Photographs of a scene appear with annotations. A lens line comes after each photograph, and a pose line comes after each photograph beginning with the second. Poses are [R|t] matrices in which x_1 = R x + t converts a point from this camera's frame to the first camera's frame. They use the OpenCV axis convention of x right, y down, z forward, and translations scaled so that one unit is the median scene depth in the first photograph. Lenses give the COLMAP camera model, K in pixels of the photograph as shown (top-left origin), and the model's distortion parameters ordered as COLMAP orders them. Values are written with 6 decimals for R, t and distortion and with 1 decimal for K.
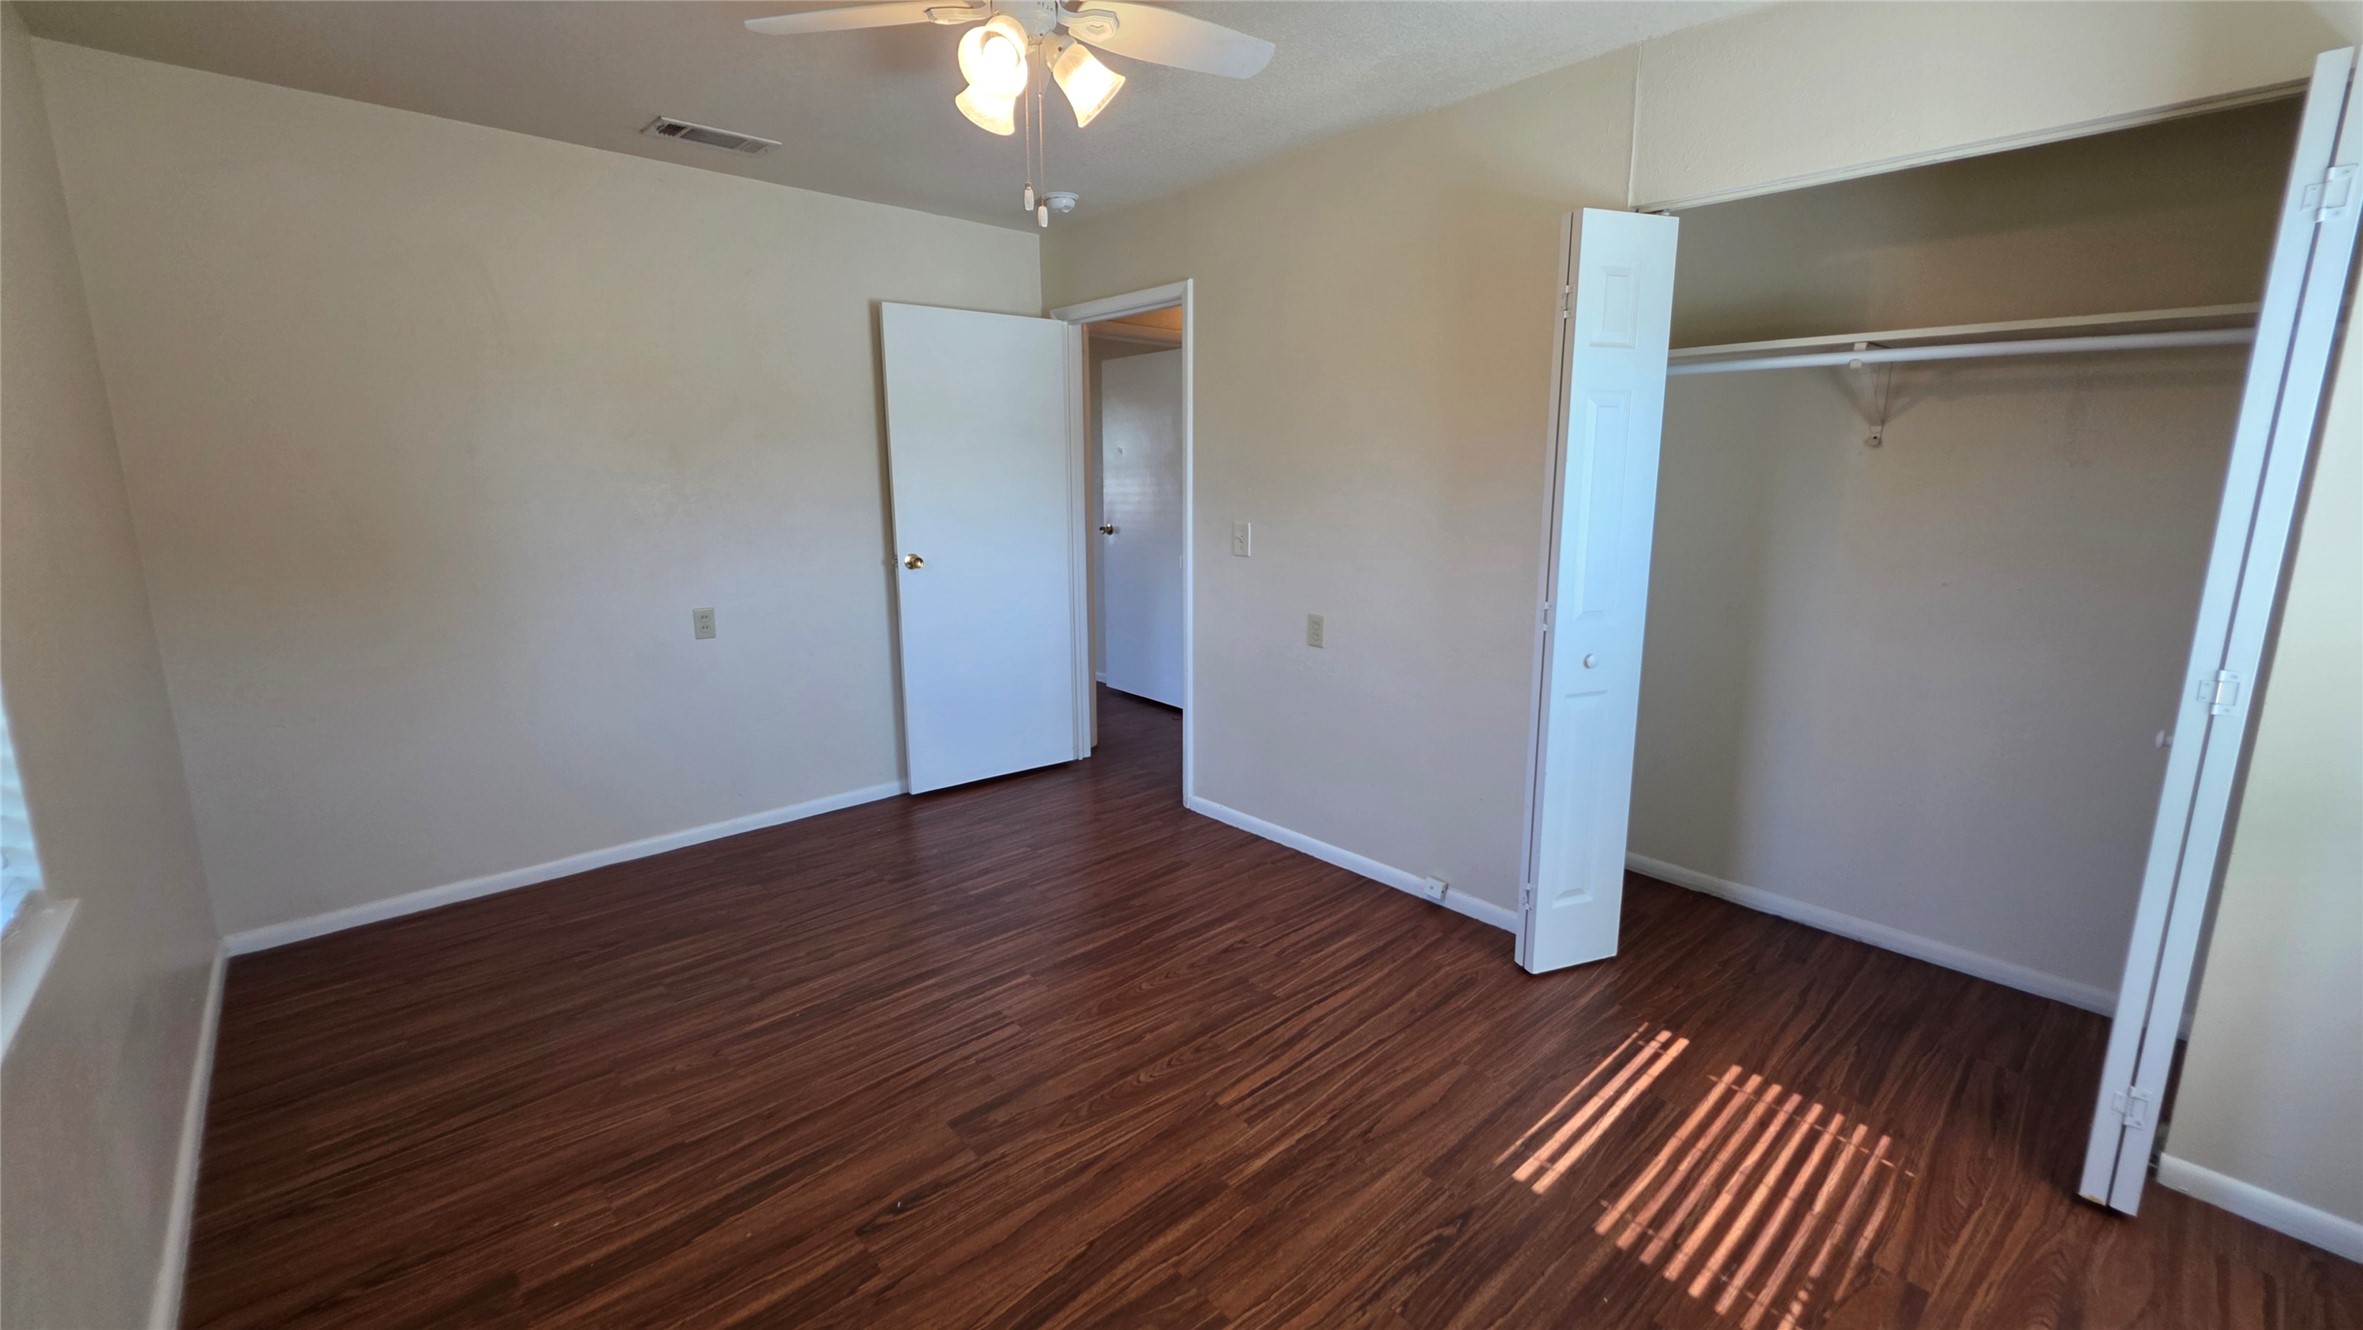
lens RADIAL K [[948.6, 0, 1169.4], [0, 948.6, 661.3], [0, 0, 1]] dist [0.004251, 0.000615]
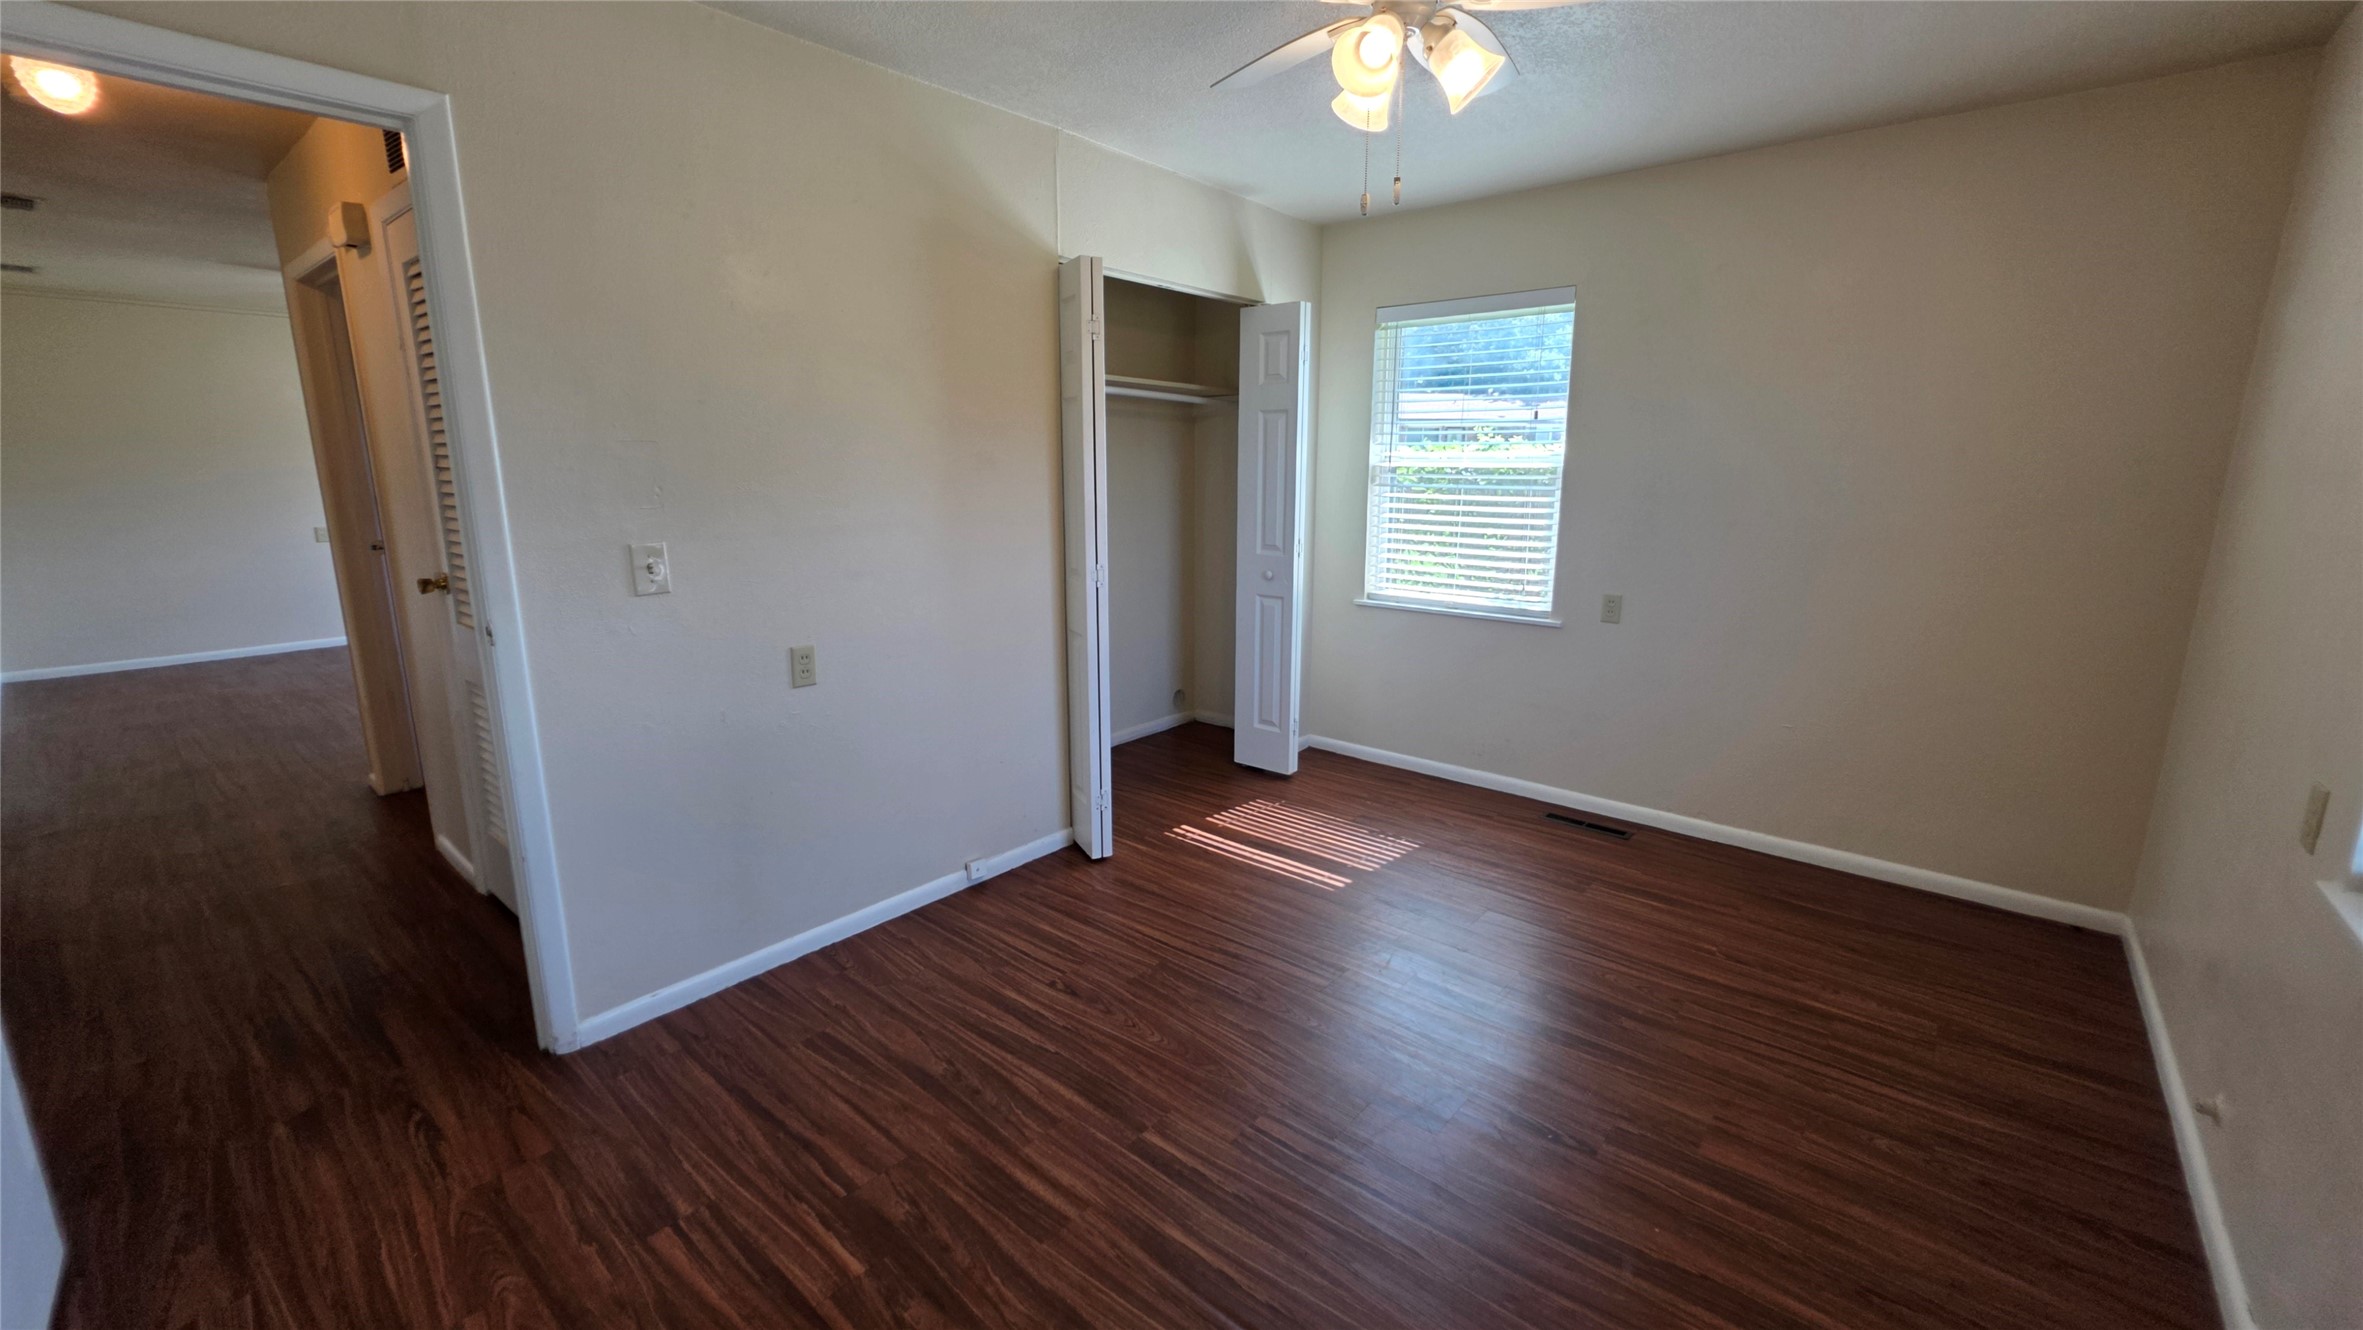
lens RADIAL K [[948.6, 0, 1194.0], [0, 948.6, 659.5], [0, 0, 1]] dist [0.004251, 0.000615]
pose [[-0.144044, -0.203673, 0.968385, -0.944095], [0.197888, 0.952895, 0.229850, -0.223944], [-0.969583, 0.224740, -0.096955, 1.114541]]
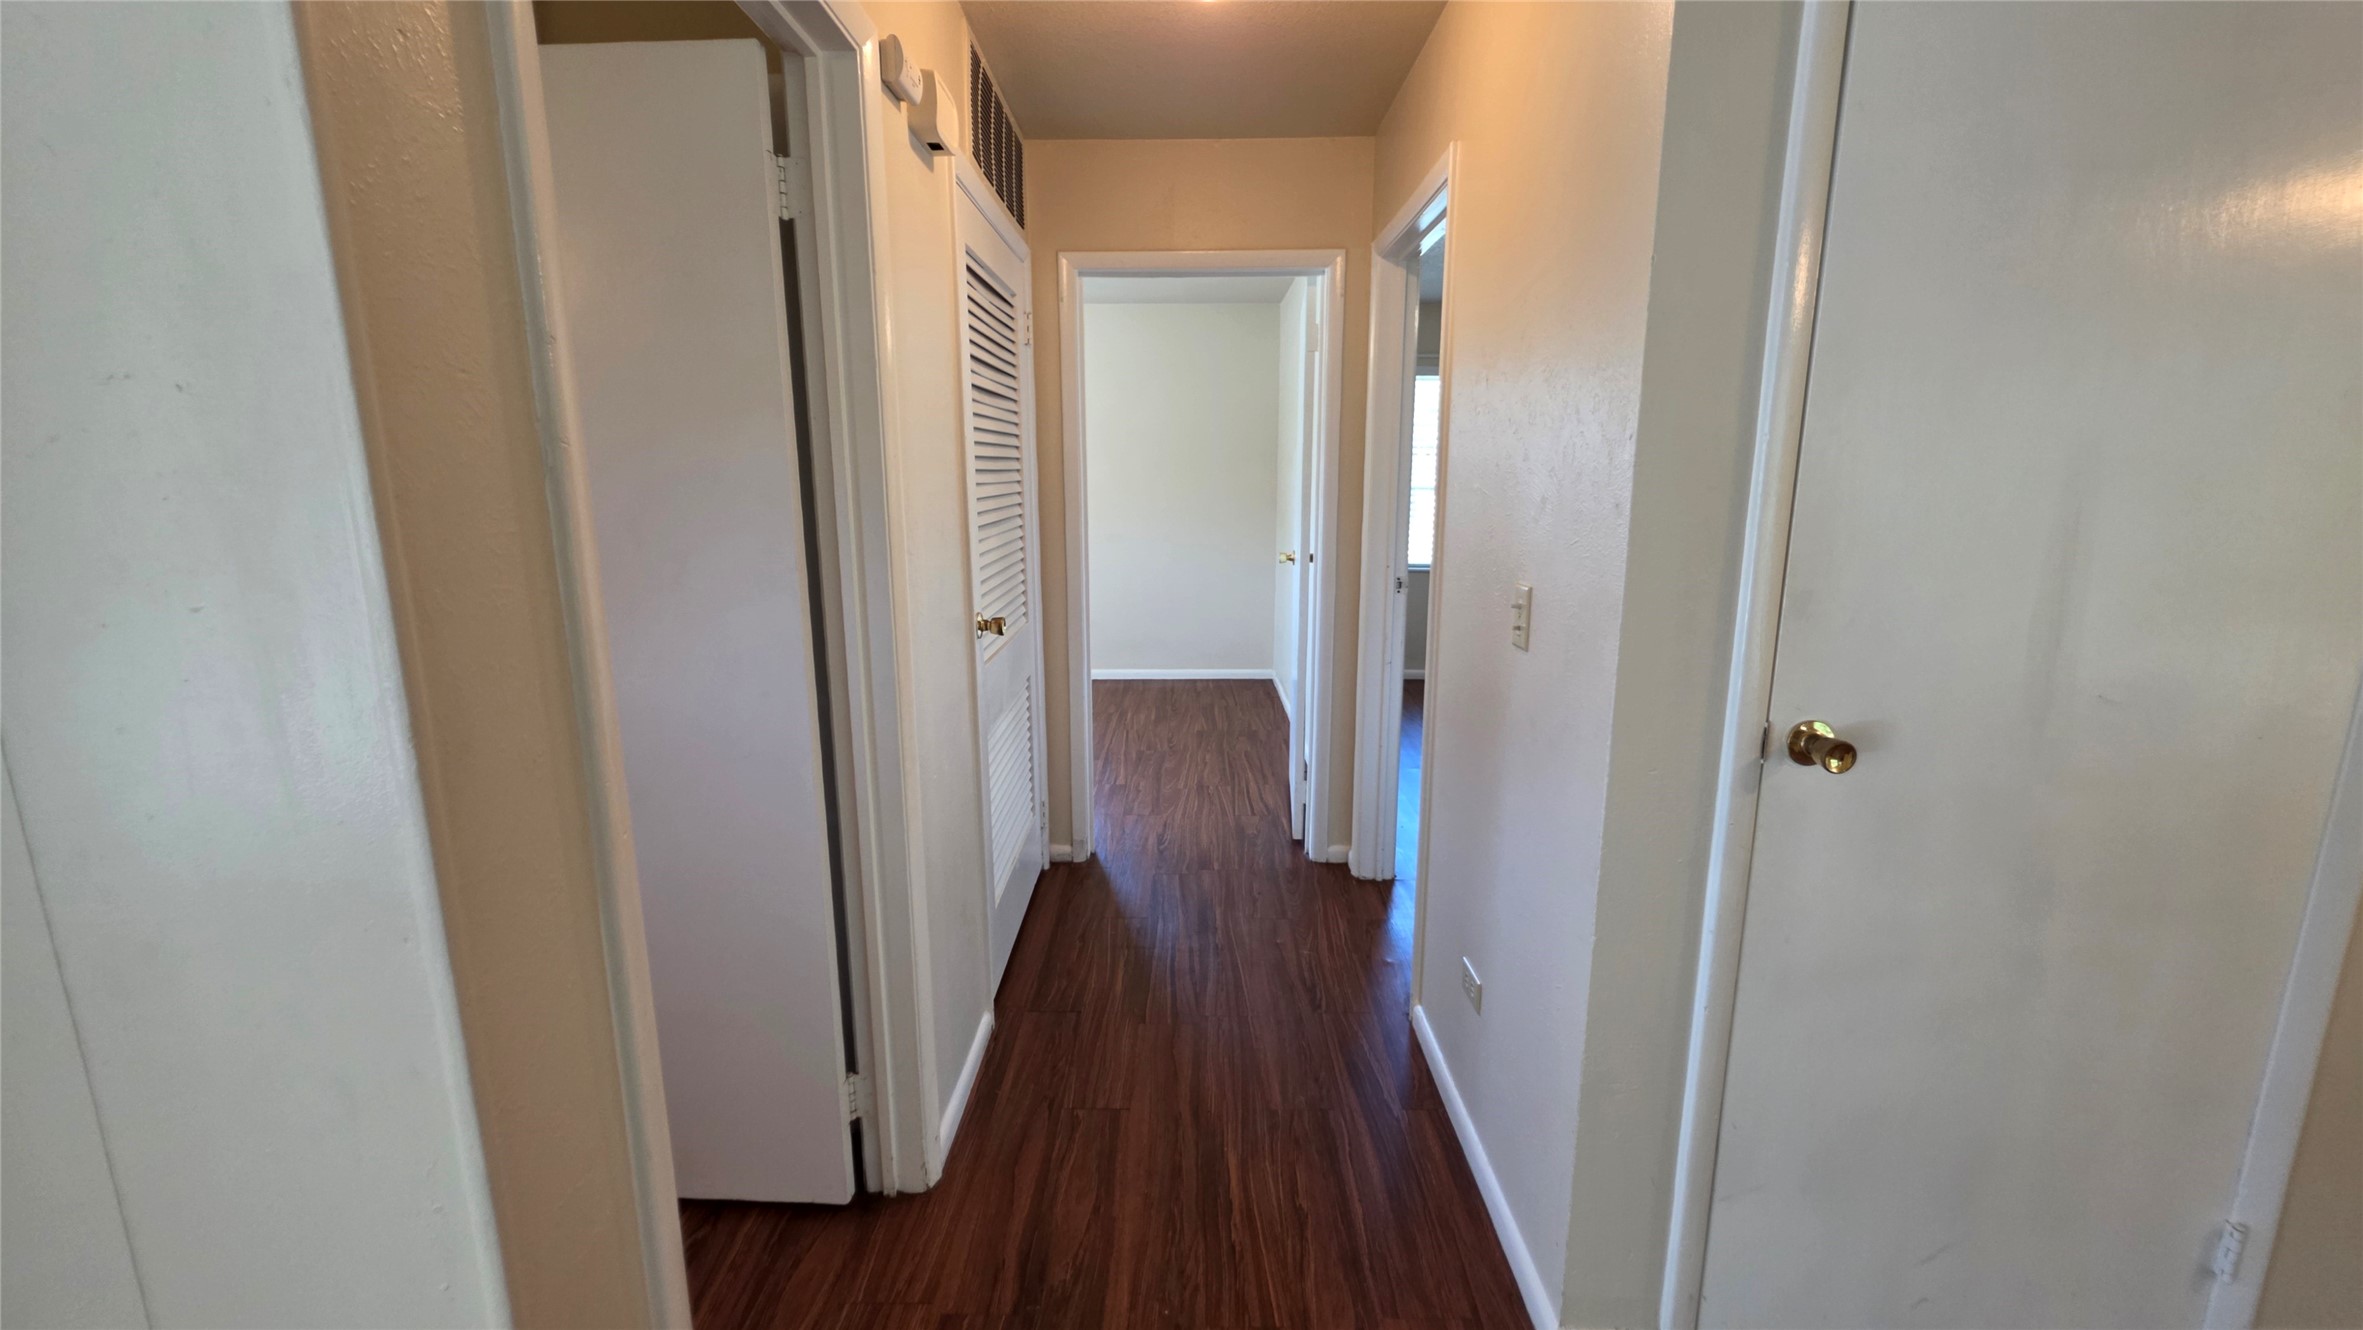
lens RADIAL K [[948.6, 0, 1175.7], [0, 948.6, 658.9], [0, 0, 1]] dist [0.004251, 0.000615]
pose [[-0.675296, 0.148791, -0.722382, 1.020980], [-0.144306, 0.933855, 0.327248, -0.545991], [0.723292, 0.325234, -0.609157, 2.710166]]
